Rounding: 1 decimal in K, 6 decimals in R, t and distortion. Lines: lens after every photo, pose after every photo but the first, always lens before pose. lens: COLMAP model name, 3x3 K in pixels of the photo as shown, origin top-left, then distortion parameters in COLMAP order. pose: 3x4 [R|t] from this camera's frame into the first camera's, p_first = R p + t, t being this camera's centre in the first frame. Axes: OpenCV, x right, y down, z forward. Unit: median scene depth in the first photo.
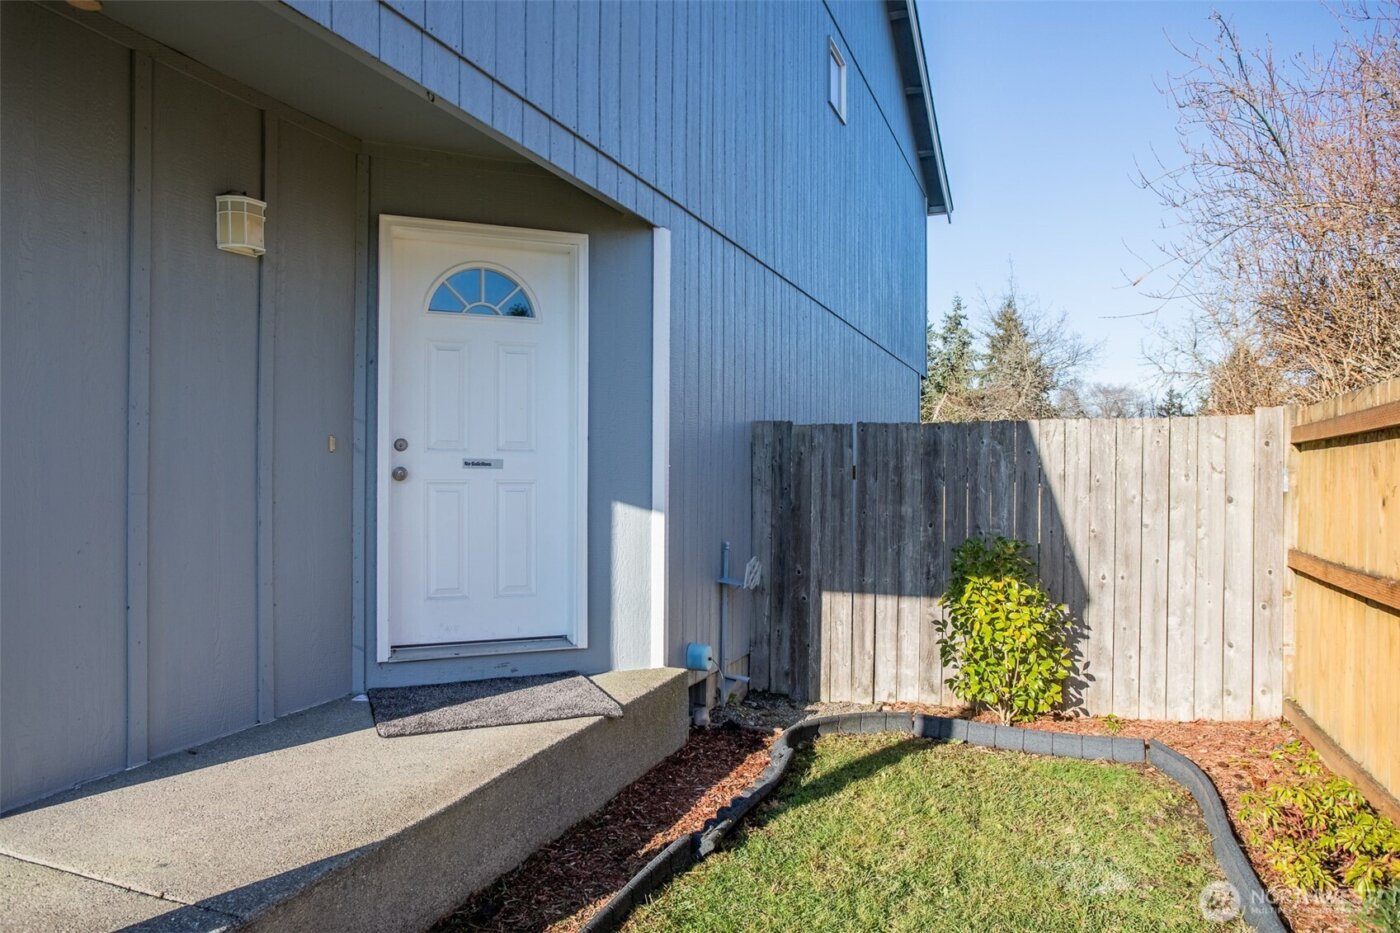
lens RADIAL K [[973.4, 0, 701.0], [0, 973.4, 488.9], [0, 0, 1]] dist [-0.026298, 0.034375]
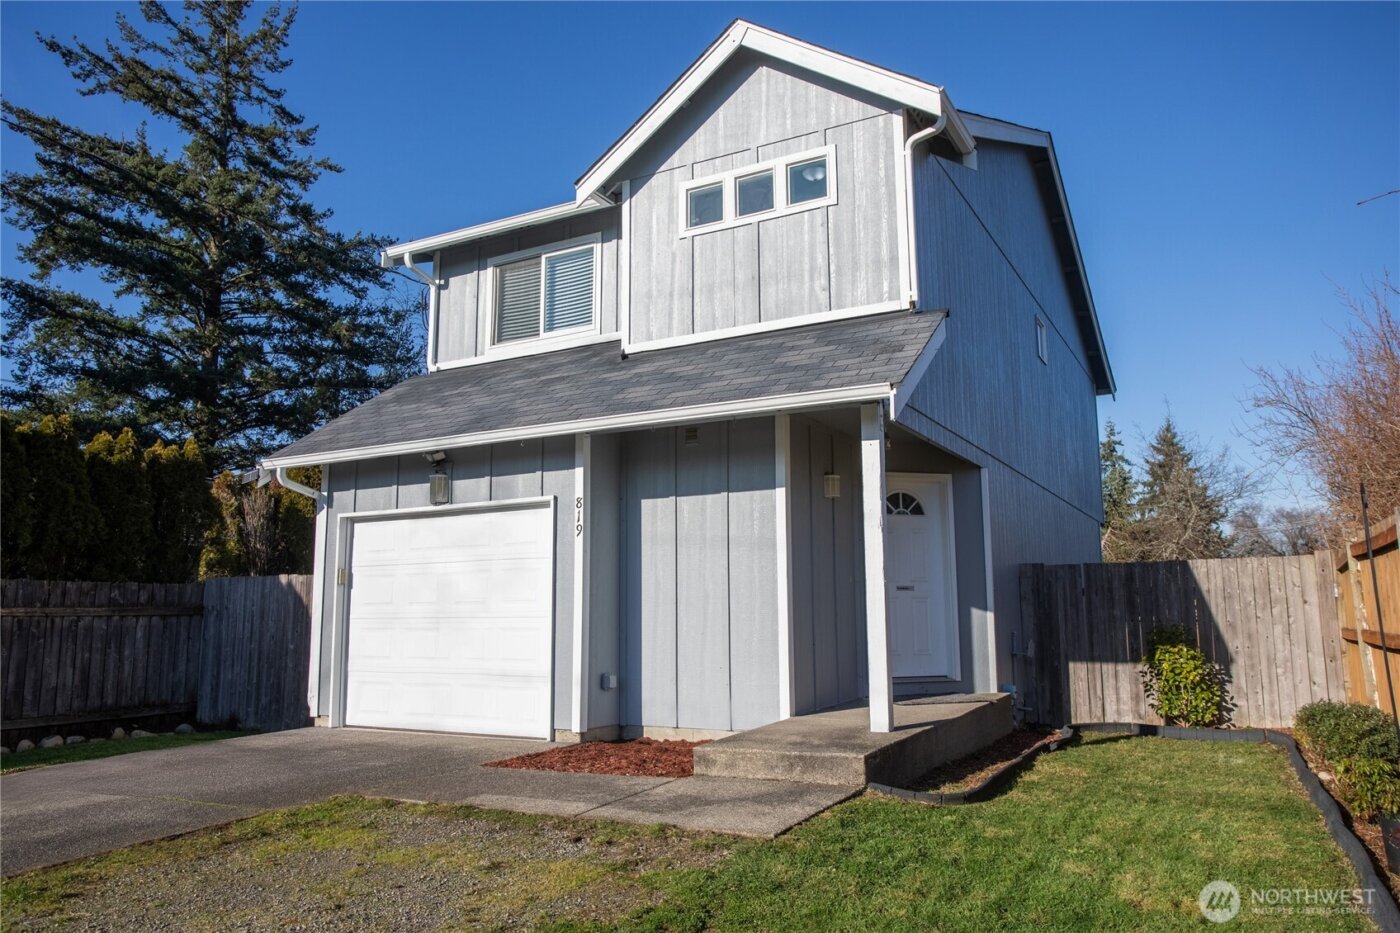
lens RADIAL K [[1028.8, 0, 678.5], [0, 1028.8, 468.8], [0, 0, 1]] dist [-0.054307, 0.061962]
pose [[0.988864, -0.031672, -0.145414, -0.309270], [0.008250, 0.987256, -0.158929, 0.054185], [0.148595, 0.155959, 0.976523, -1.000896]]
